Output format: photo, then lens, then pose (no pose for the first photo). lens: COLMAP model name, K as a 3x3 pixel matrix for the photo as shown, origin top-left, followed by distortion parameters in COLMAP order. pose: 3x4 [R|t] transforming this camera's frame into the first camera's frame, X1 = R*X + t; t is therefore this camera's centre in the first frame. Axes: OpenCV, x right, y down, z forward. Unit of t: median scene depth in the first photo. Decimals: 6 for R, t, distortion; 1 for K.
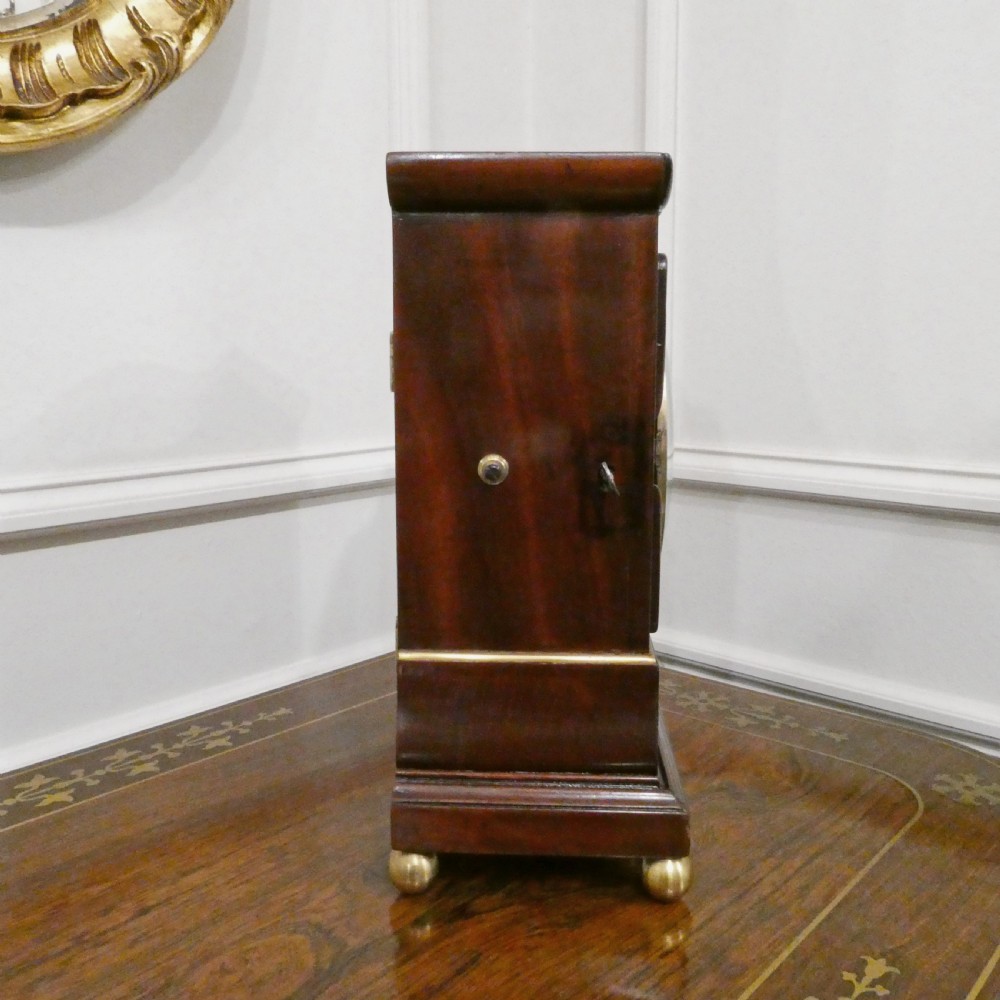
lens RADIAL K [[958.8, 0, 533.0], [0, 958.8, 500.2], [0, 0, 1]] dist [0.000811, -0.008213]
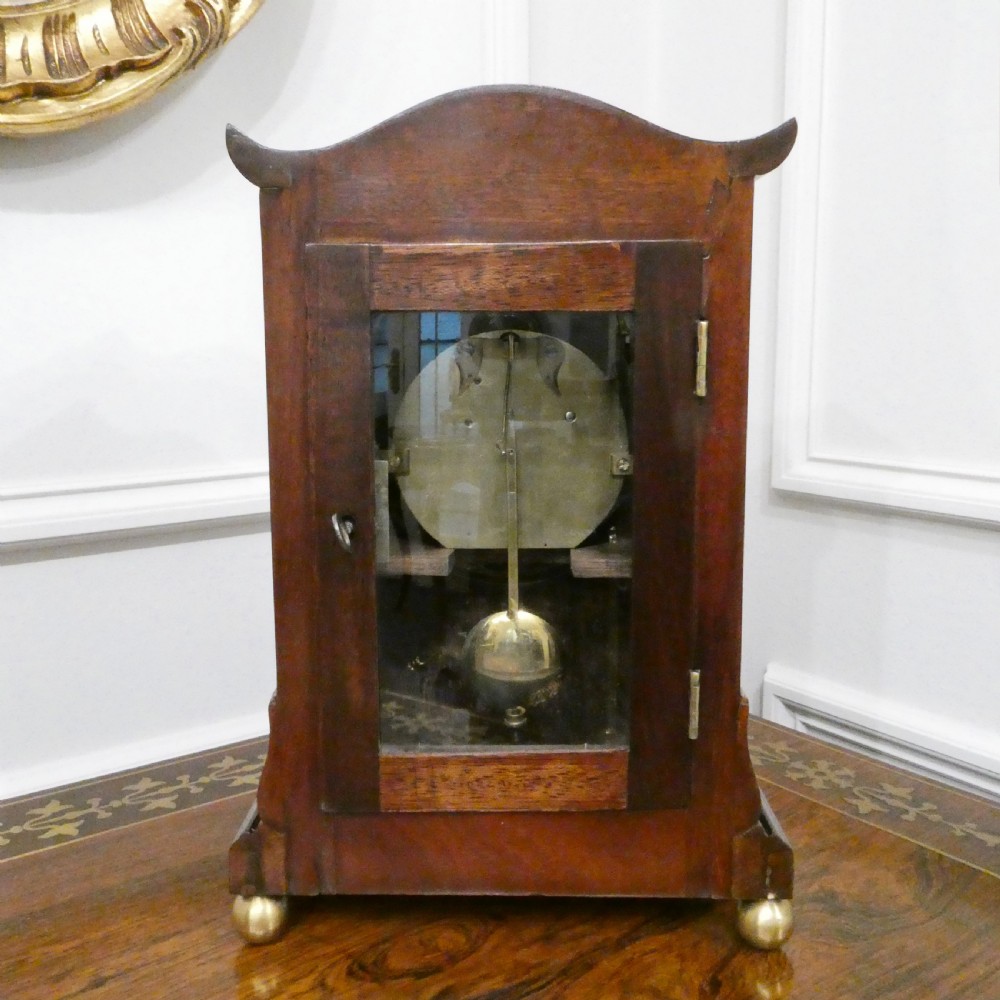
lens RADIAL K [[1021.0, 0, 500.0], [0, 1021.0, 500.0], [0, 0, 1]] dist [0.006466, -0.003166]
pose [[0.977165, 0.028118, -0.210614, 0.105897], [-0.028276, 0.999598, 0.002264, -0.019796], [0.210593, 0.003743, 0.977567, 0.116577]]
